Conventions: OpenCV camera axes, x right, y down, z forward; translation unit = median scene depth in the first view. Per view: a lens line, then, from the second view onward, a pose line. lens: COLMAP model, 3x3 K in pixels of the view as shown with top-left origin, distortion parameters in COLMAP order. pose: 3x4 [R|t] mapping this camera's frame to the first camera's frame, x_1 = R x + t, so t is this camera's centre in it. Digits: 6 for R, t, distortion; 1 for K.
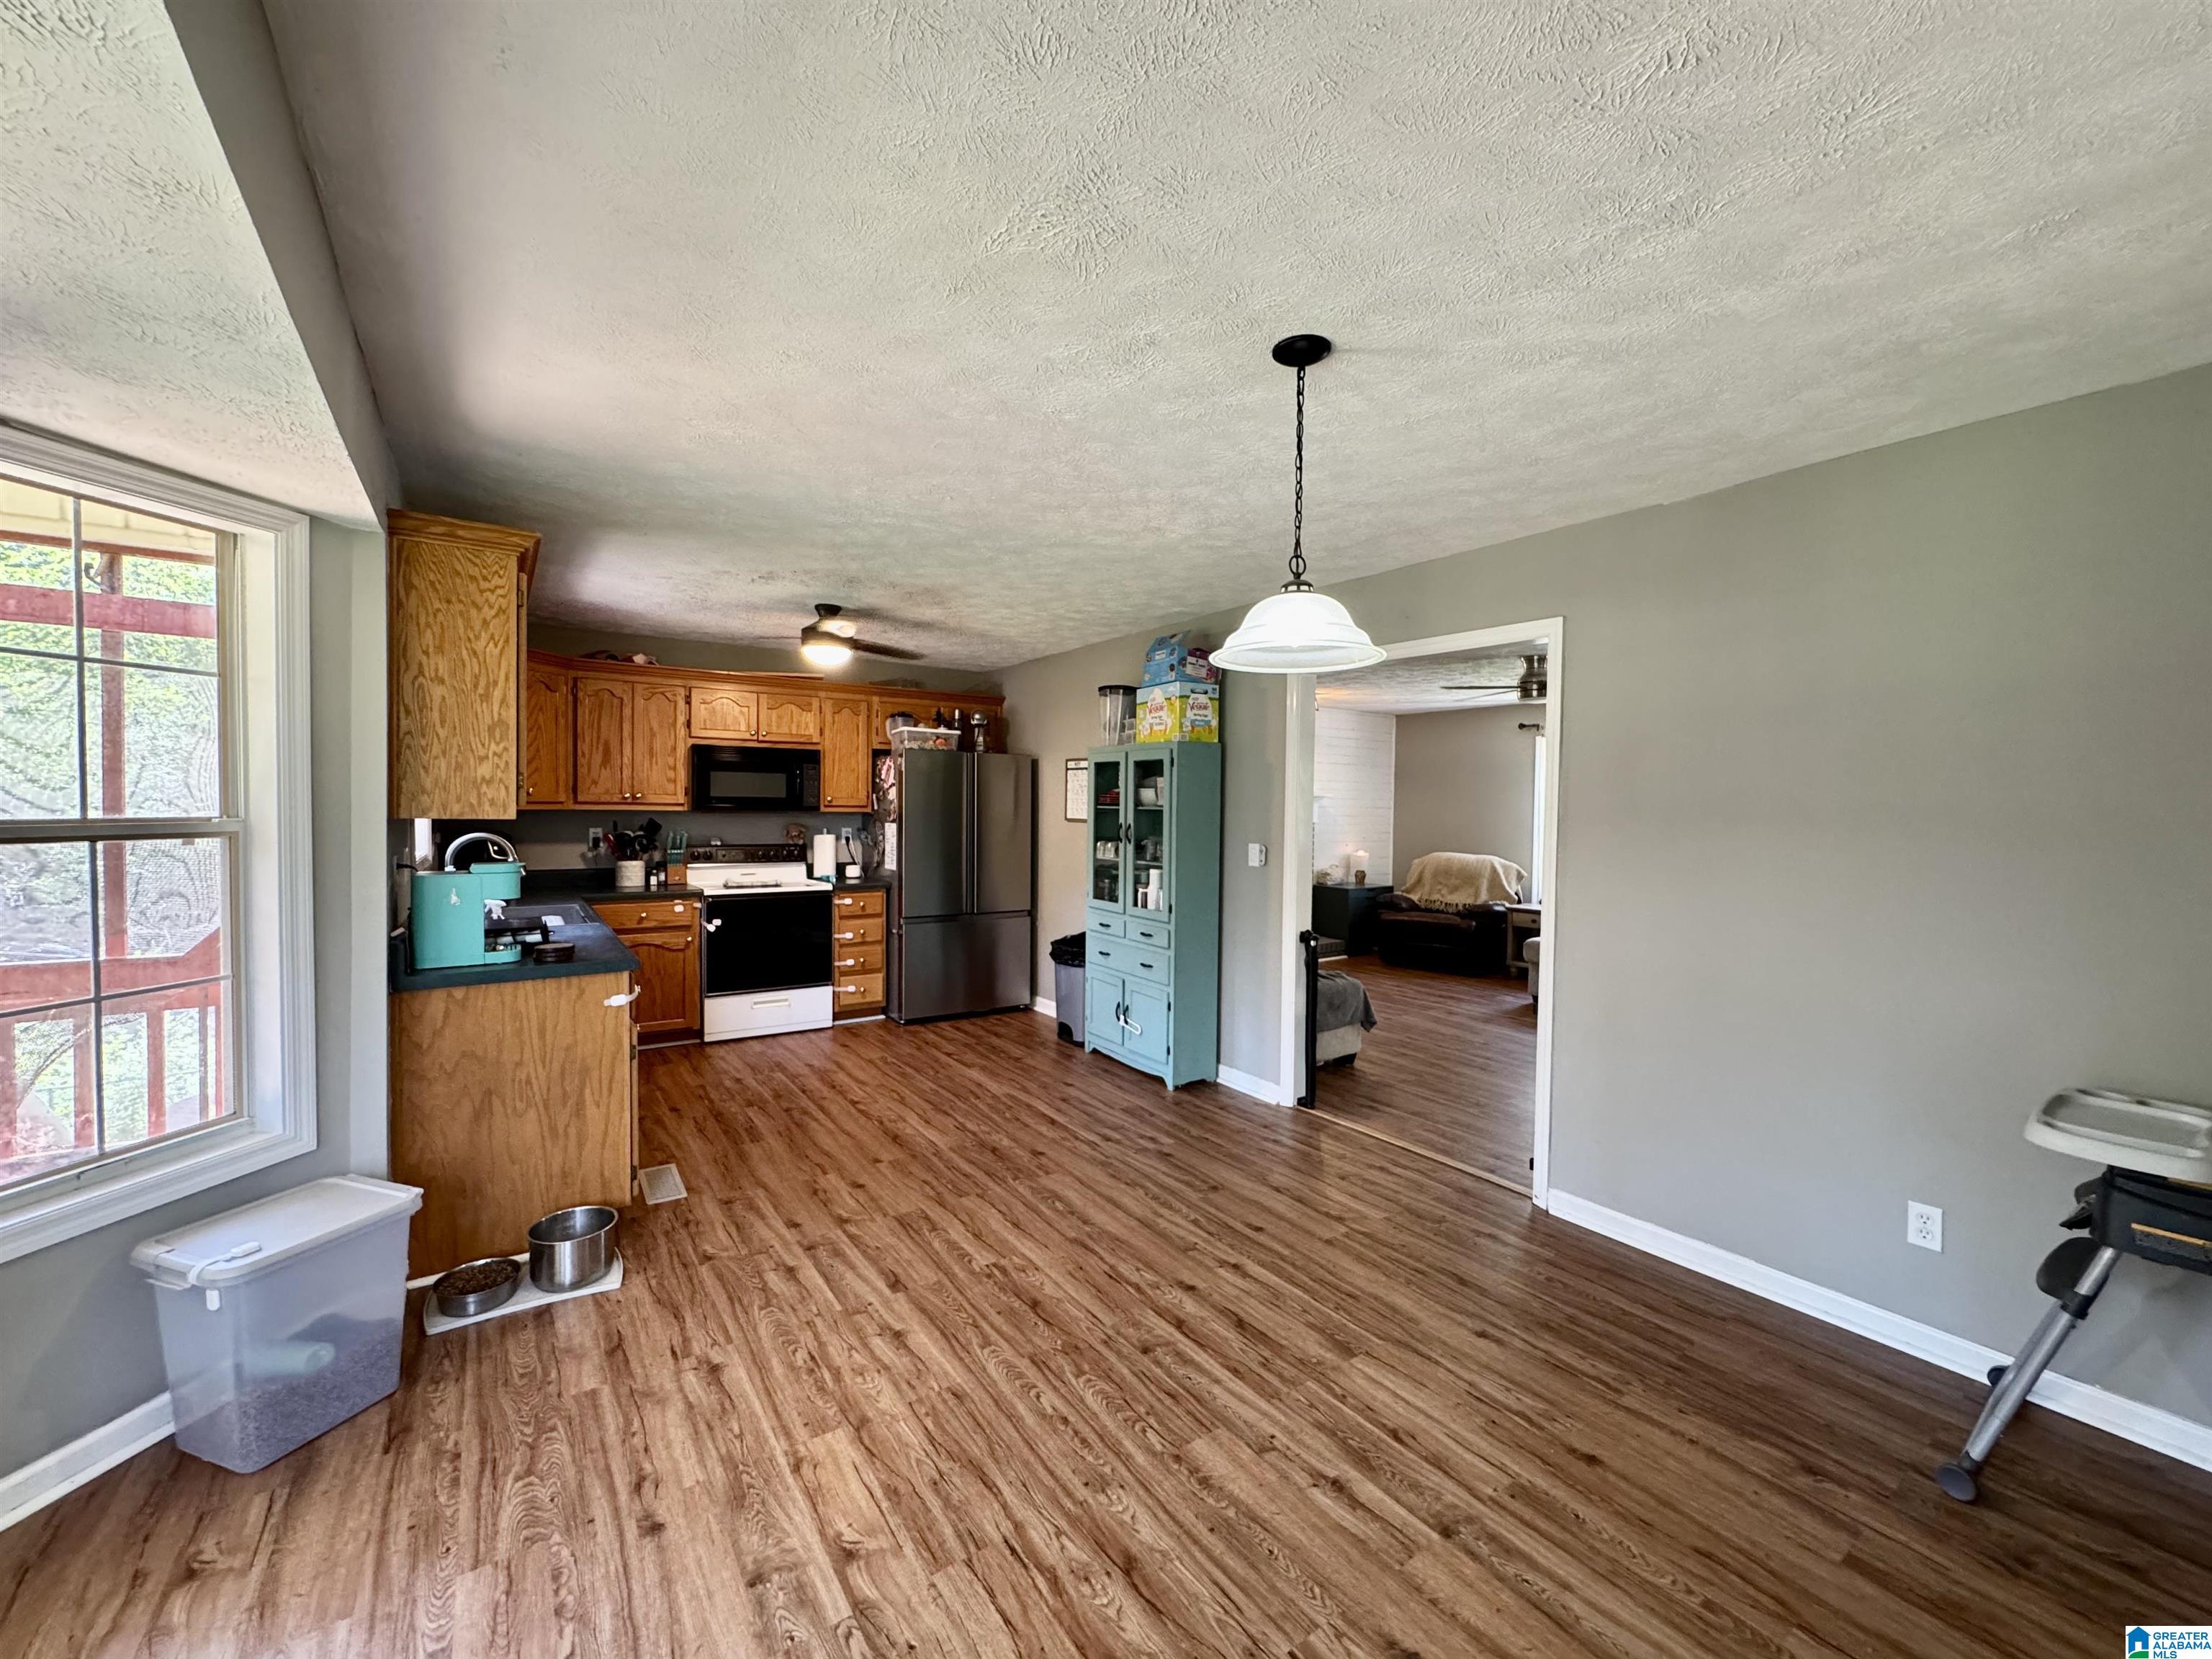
lens RADIAL K [[886.5, 0, 1106.0], [0, 886.5, 829.5], [0, 0, 1]] dist [0.000049, -0.000007]
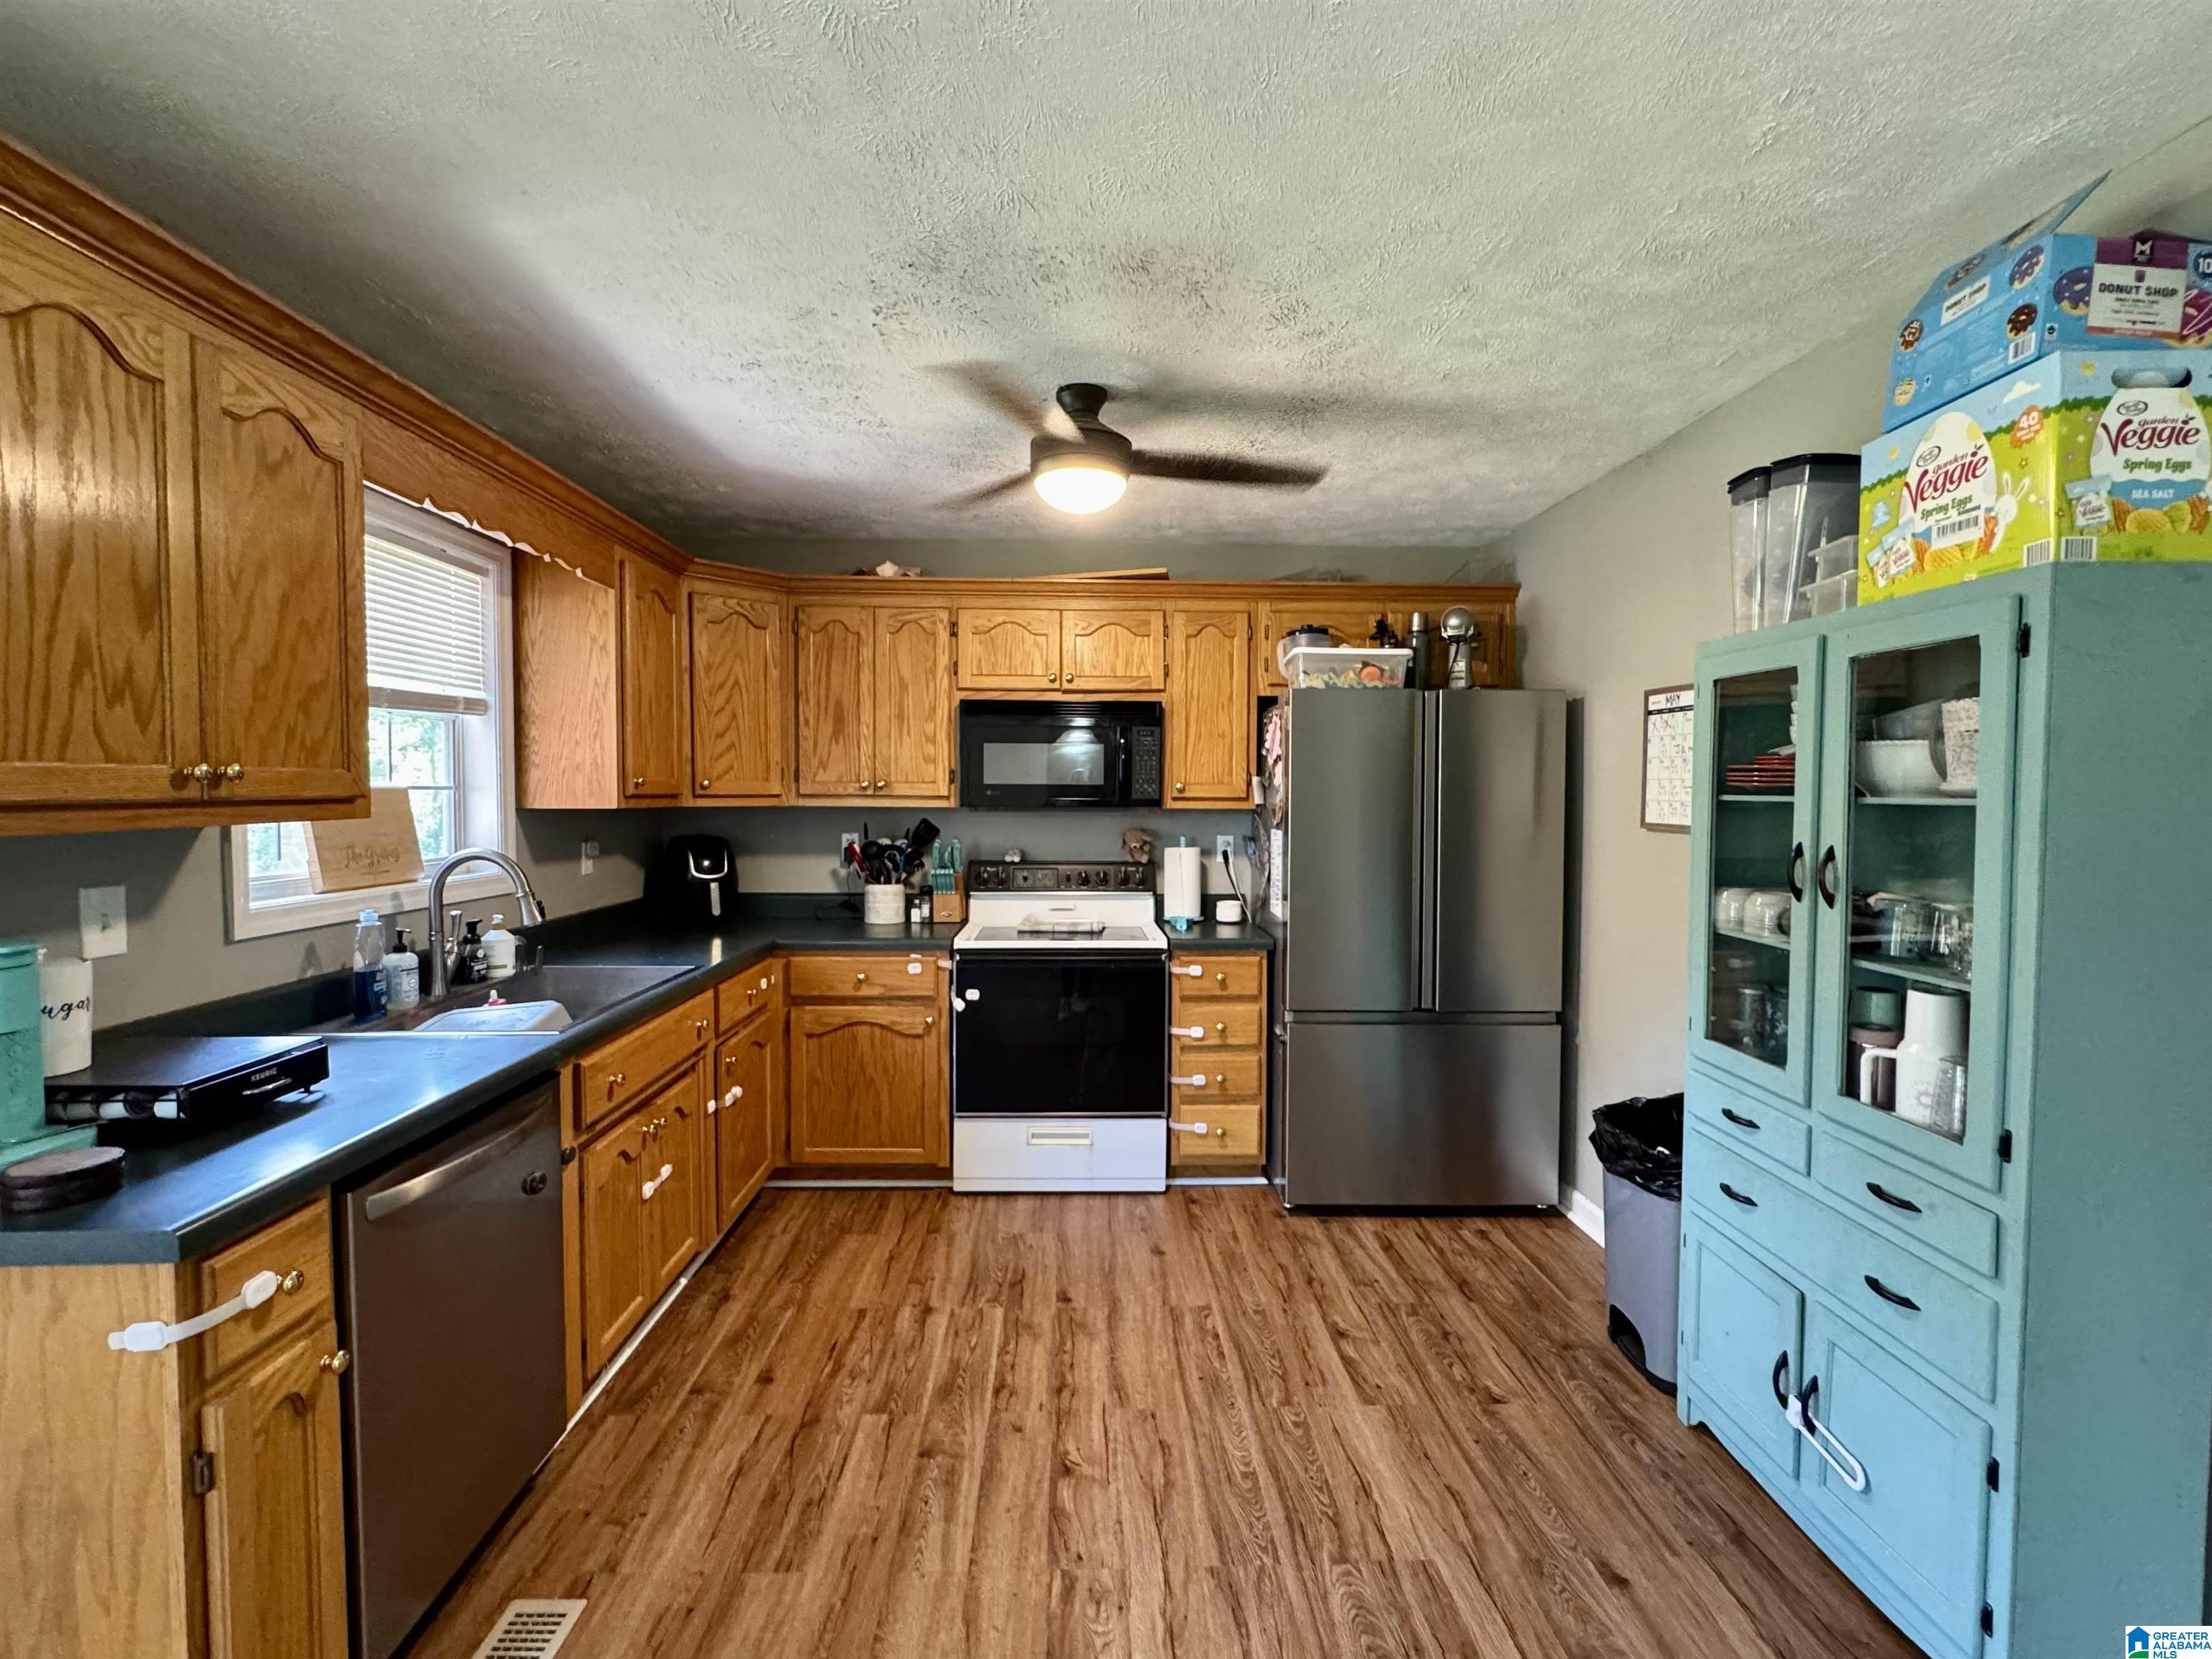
lens RADIAL K [[1000.1, 0, 1106.0], [0, 1000.1, 829.5], [0, 0, 1]] dist [-0.004919, -0.000030]
pose [[0.839696, 0.011505, -0.542935, 0.000721], [-0.008578, 0.999932, 0.007924, -0.012520], [0.542989, -0.001997, 0.839738, 0.482439]]
